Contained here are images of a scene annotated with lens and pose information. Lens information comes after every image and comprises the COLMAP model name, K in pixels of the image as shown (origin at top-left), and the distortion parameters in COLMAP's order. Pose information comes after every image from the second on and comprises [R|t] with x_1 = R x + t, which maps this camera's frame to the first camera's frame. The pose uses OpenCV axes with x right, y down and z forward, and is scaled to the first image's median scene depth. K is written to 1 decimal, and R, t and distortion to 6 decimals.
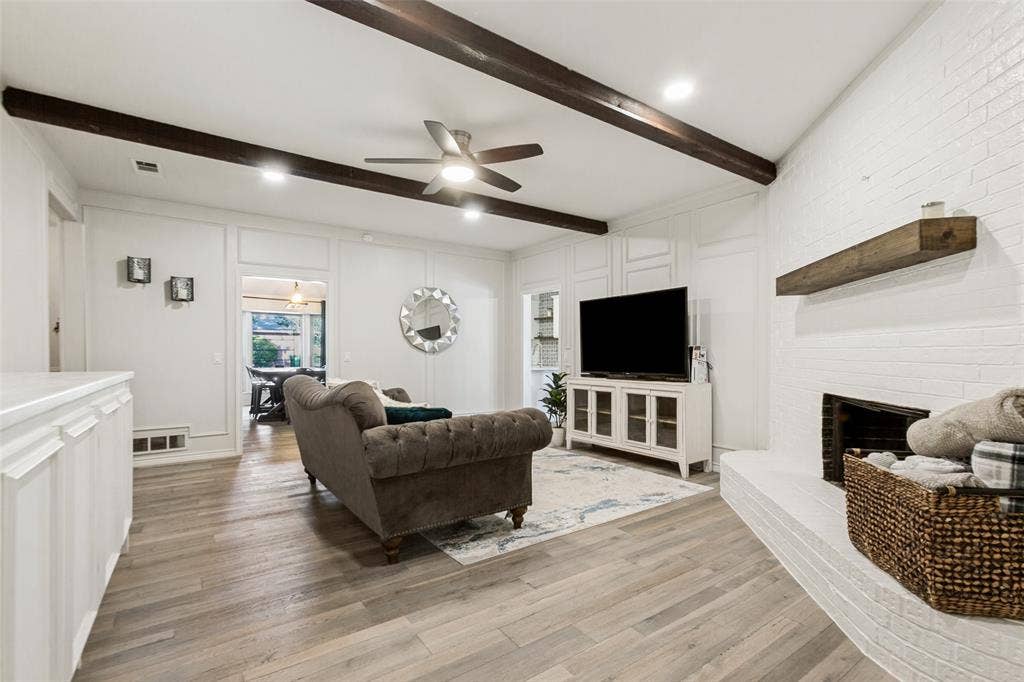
lens RADIAL K [[463.8, 0, 518.9], [0, 463.8, 351.6], [0, 0, 1]] dist [-0.001540, 0.000270]
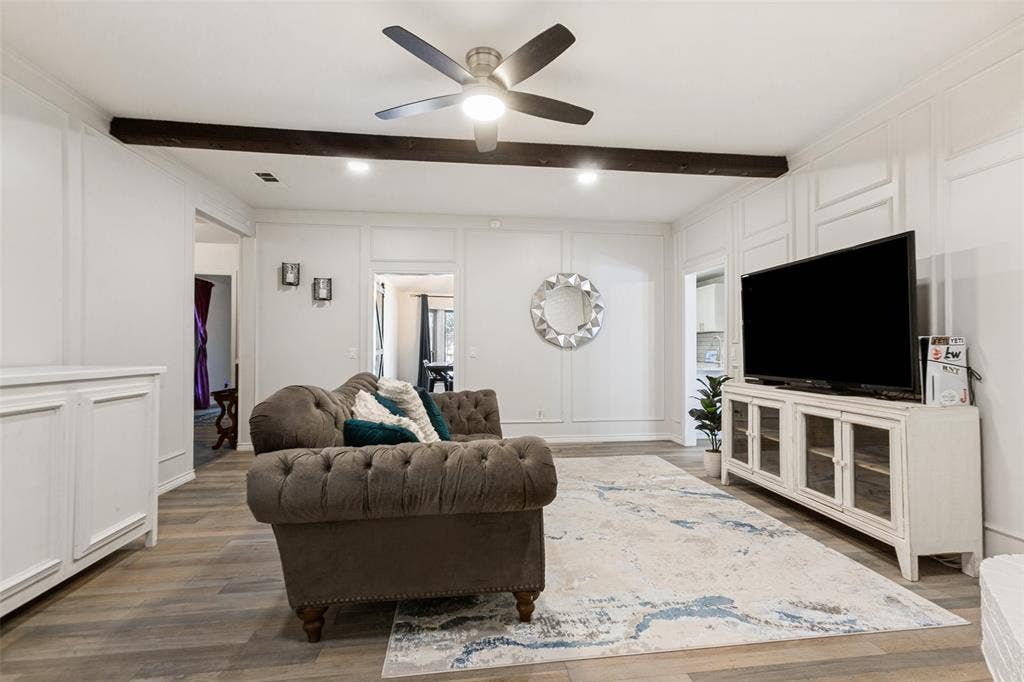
lens RADIAL K [[456.2, 0, 516.5], [0, 456.2, 338.8], [0, 0, 1]] dist [0.002648, 0.001349]
pose [[0.882868, -0.006902, -0.469571, 0.192437], [0.000072, 0.999894, -0.014562, -0.002124], [0.469622, 0.012823, 0.882774, 0.284650]]
